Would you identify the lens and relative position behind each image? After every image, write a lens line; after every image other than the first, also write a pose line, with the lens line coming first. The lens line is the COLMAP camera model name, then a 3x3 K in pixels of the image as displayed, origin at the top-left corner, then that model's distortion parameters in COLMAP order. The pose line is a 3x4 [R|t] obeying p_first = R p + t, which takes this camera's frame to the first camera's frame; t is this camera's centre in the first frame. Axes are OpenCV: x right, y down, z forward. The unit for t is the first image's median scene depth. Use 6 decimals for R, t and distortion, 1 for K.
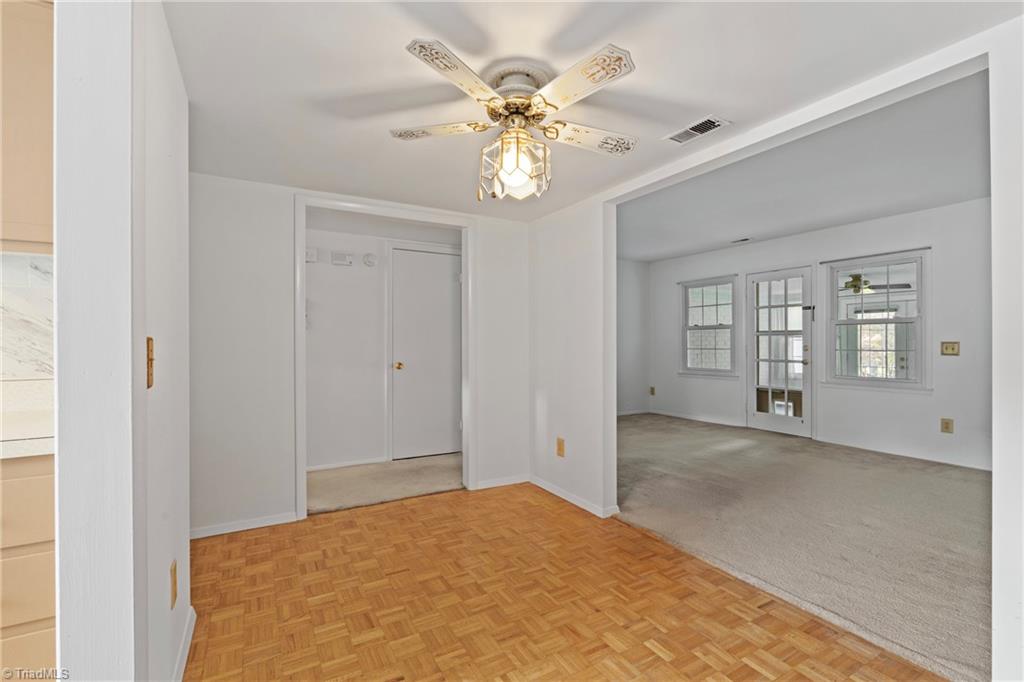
lens RADIAL K [[459.6, 0, 512.0], [0, 459.6, 341.0], [0, 0, 1]] dist [-0.000181, -0.000003]
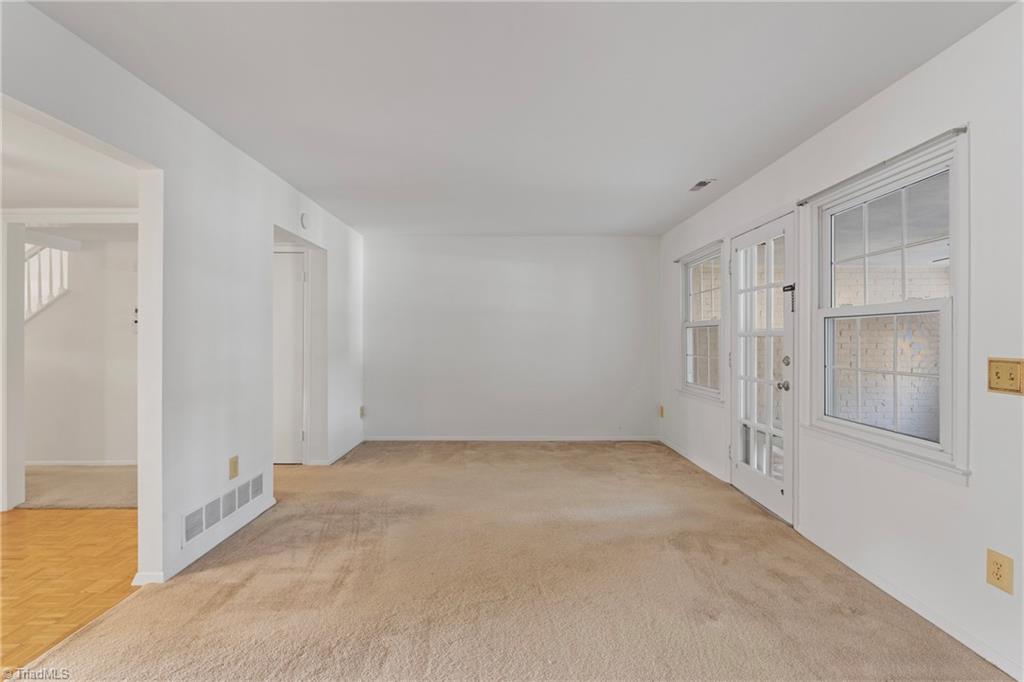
lens RADIAL K [[445.7, 0, 514.1], [0, 445.7, 340.1], [0, 0, 1]] dist [-0.005056, -0.000034]
pose [[0.873341, 0.002765, -0.487101, 0.749003], [0.000675, 0.999976, 0.006887, -0.016804], [0.487108, -0.006343, 0.873319, 0.453533]]
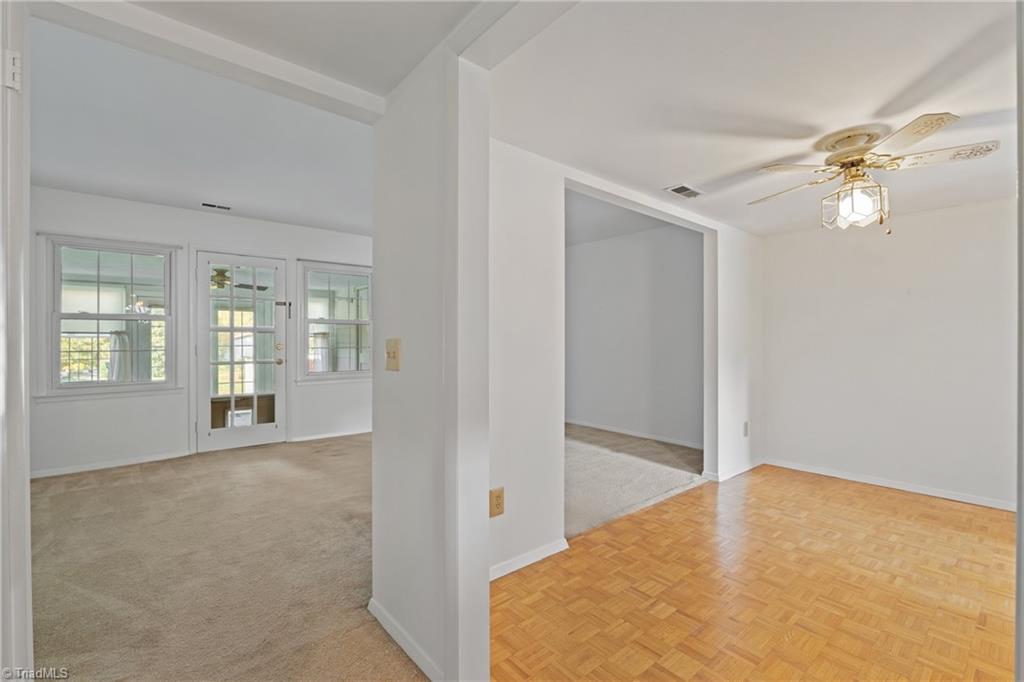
lens RADIAL K [[445.7, 0, 514.1], [0, 445.7, 340.1], [0, 0, 1]] dist [-0.005056, -0.000034]
pose [[-0.178521, -0.002611, 0.983933, -0.408137], [-0.004294, 0.999989, 0.001874, -0.002087], [-0.983927, -0.003890, -0.178530, 0.848309]]
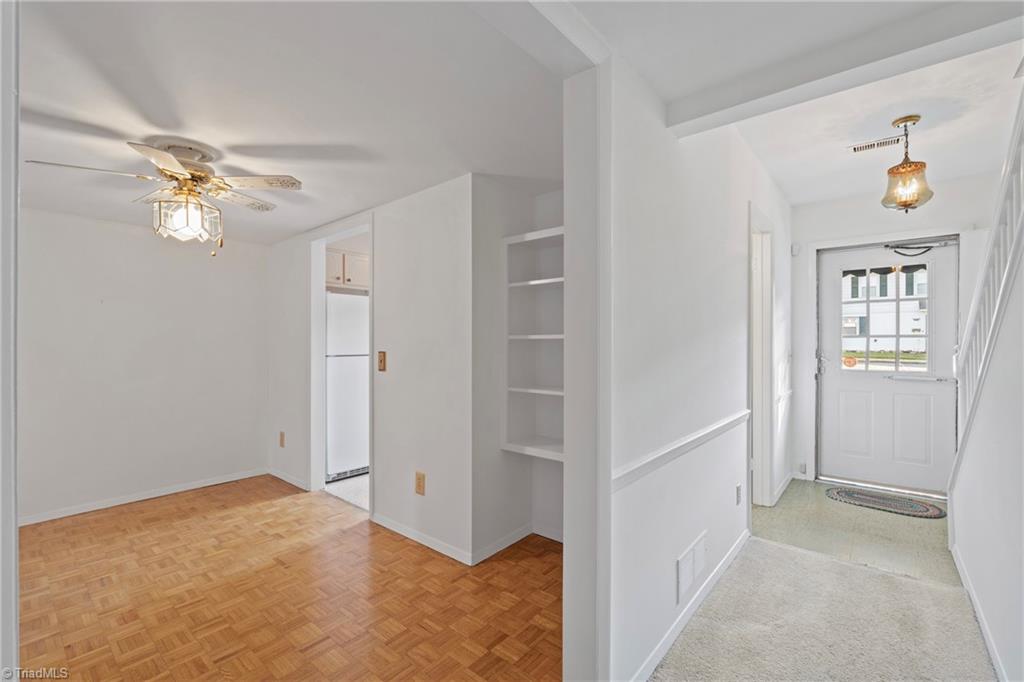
lens RADIAL K [[445.7, 0, 514.1], [0, 445.7, 340.1], [0, 0, 1]] dist [-0.005056, -0.000034]
pose [[-0.939764, 0.003876, -0.341802, -0.163914], [0.005877, 0.999971, -0.004818, -0.014393], [0.341773, -0.006537, -0.939760, 0.967192]]
